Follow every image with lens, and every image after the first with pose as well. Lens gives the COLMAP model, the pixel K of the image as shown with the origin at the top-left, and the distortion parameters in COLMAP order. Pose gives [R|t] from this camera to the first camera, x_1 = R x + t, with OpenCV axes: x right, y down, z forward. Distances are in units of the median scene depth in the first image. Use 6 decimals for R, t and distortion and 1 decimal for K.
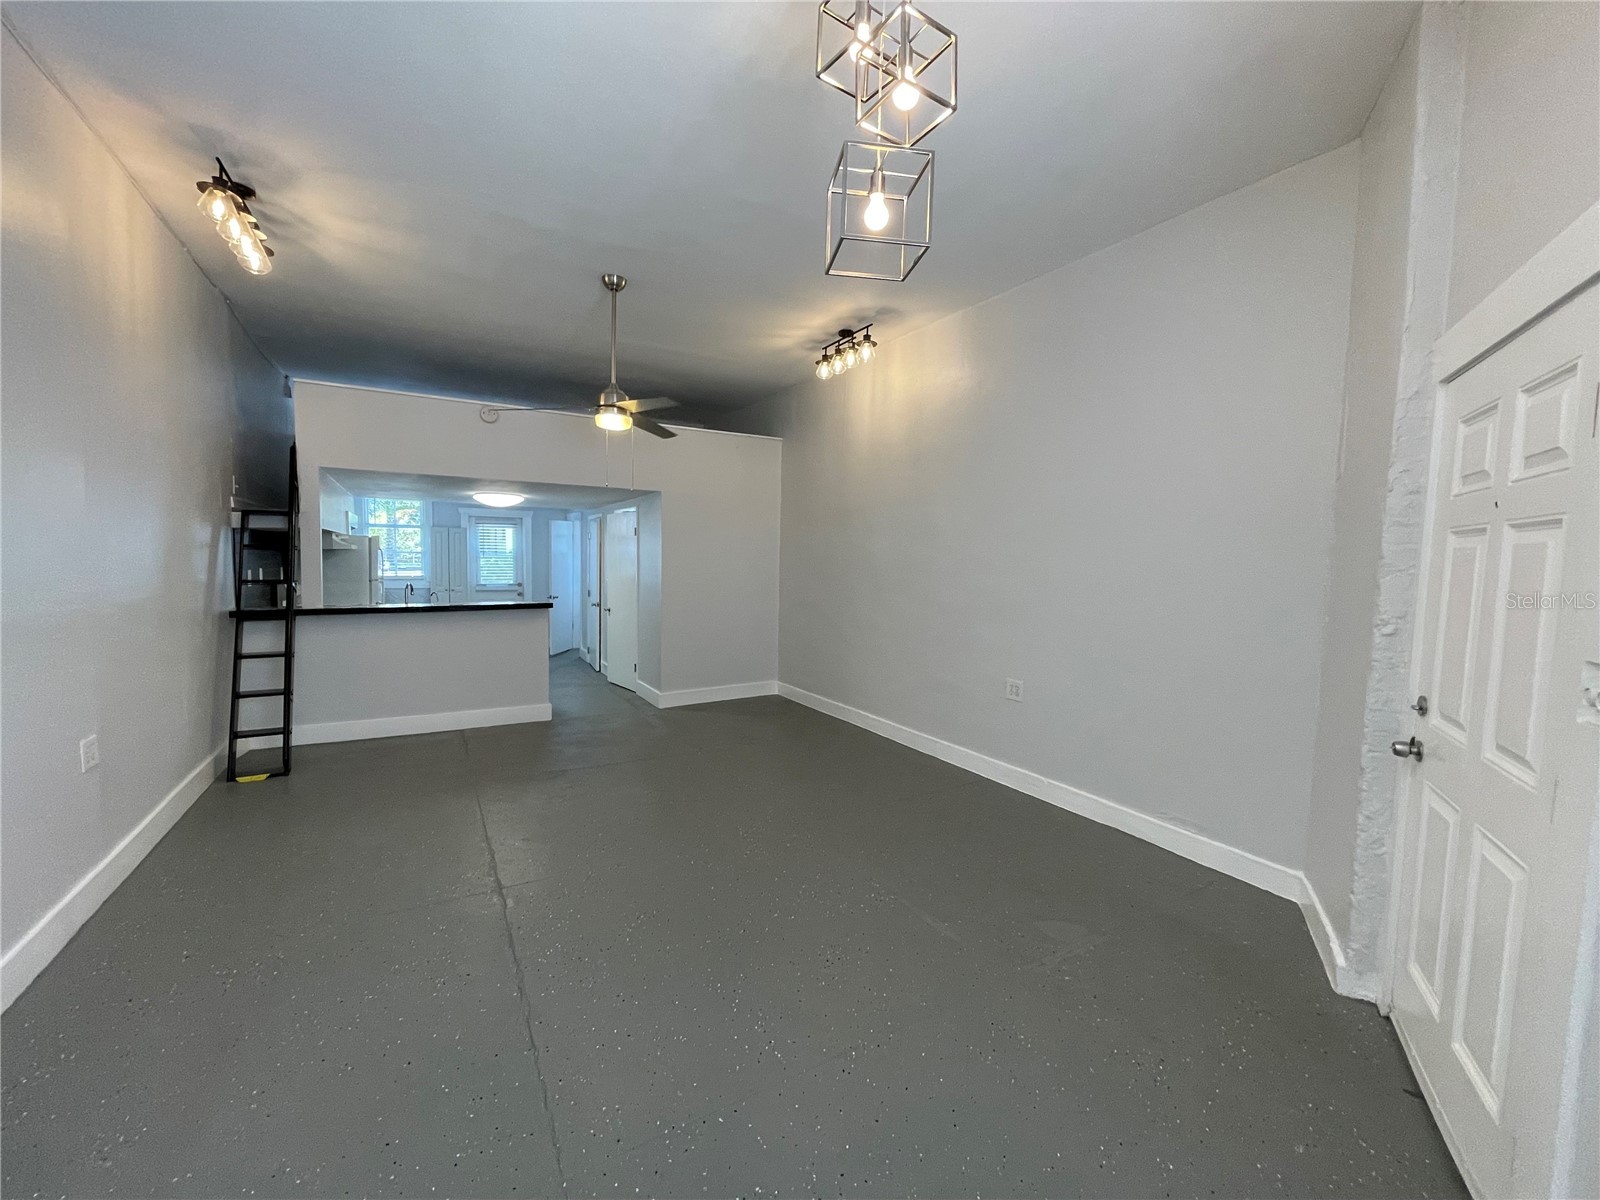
lens RADIAL K [[650.2, 0, 800.8], [0, 650.2, 598.2], [0, 0, 1]] dist [0.003422, 0.000819]
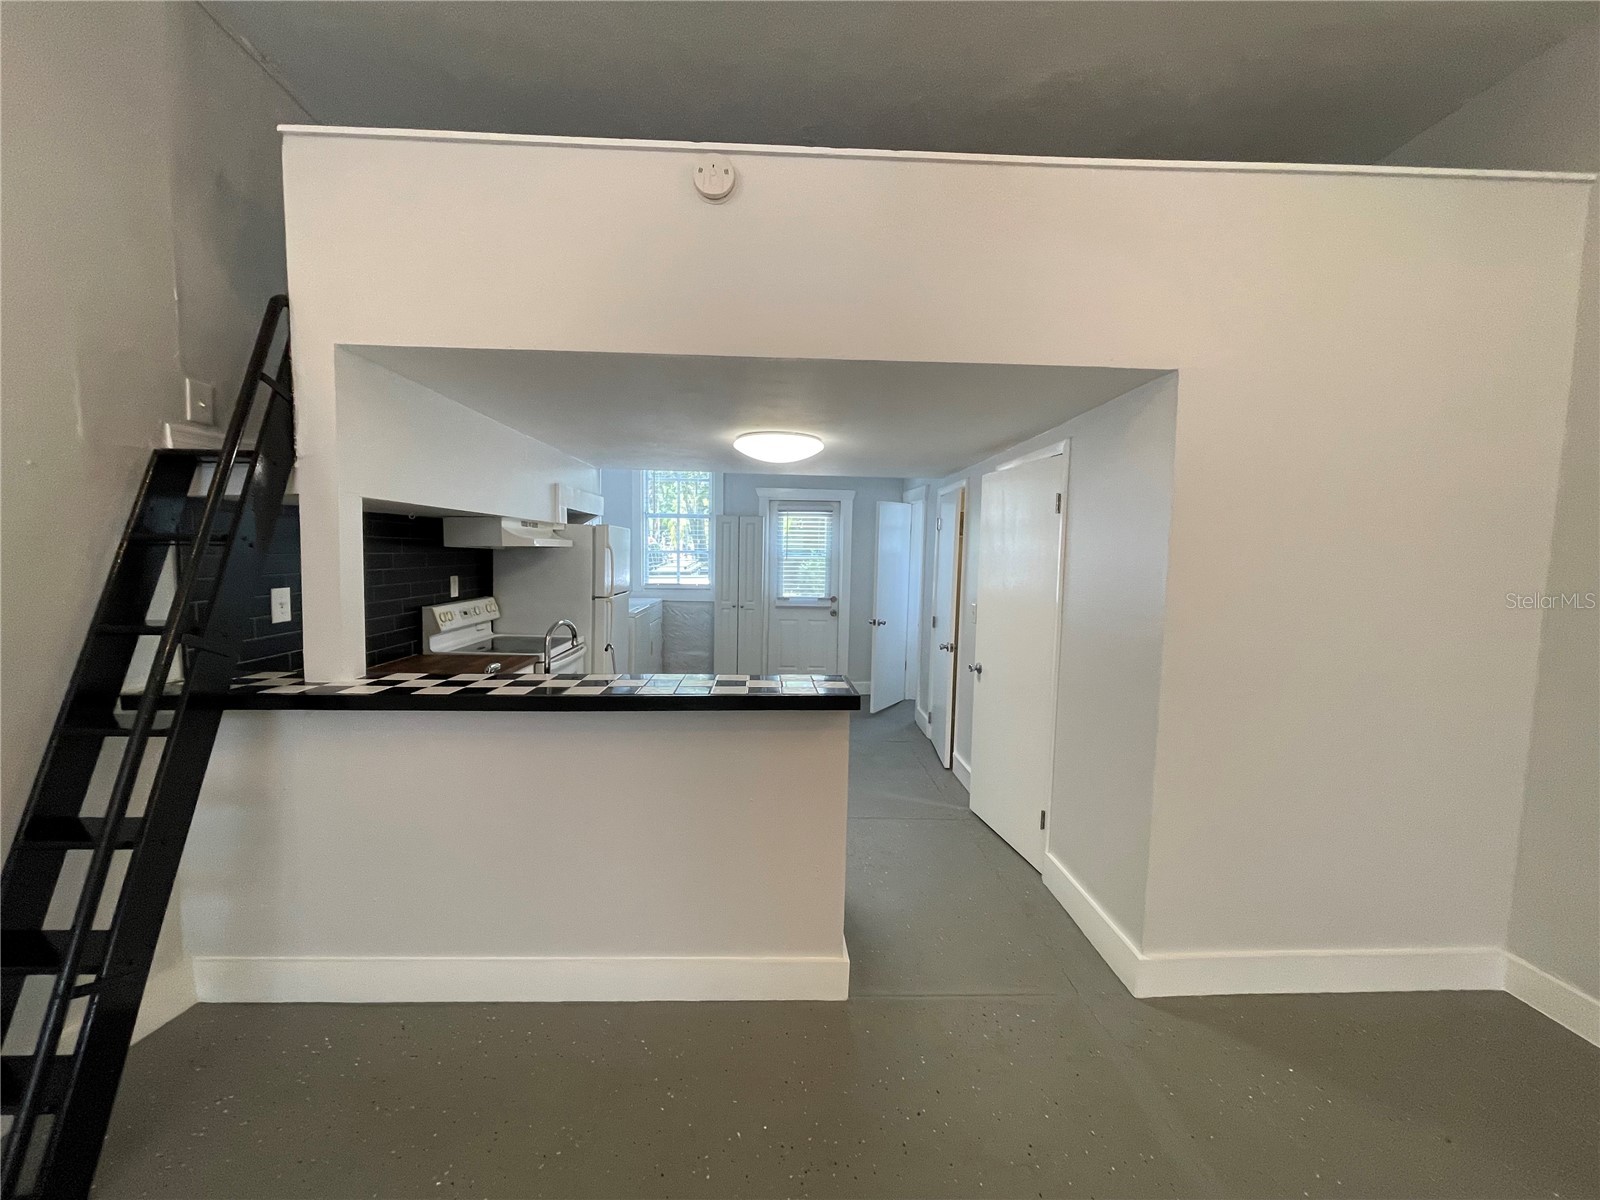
lens RADIAL K [[650.2, 0, 801.2], [0, 650.2, 599.7], [0, 0, 1]] dist [0.003422, 0.000819]
pose [[0.878963, 0.035905, -0.475537, -0.151973], [-0.034001, 0.999342, 0.012609, -0.030565], [0.475677, 0.005085, 0.879605, 0.422963]]
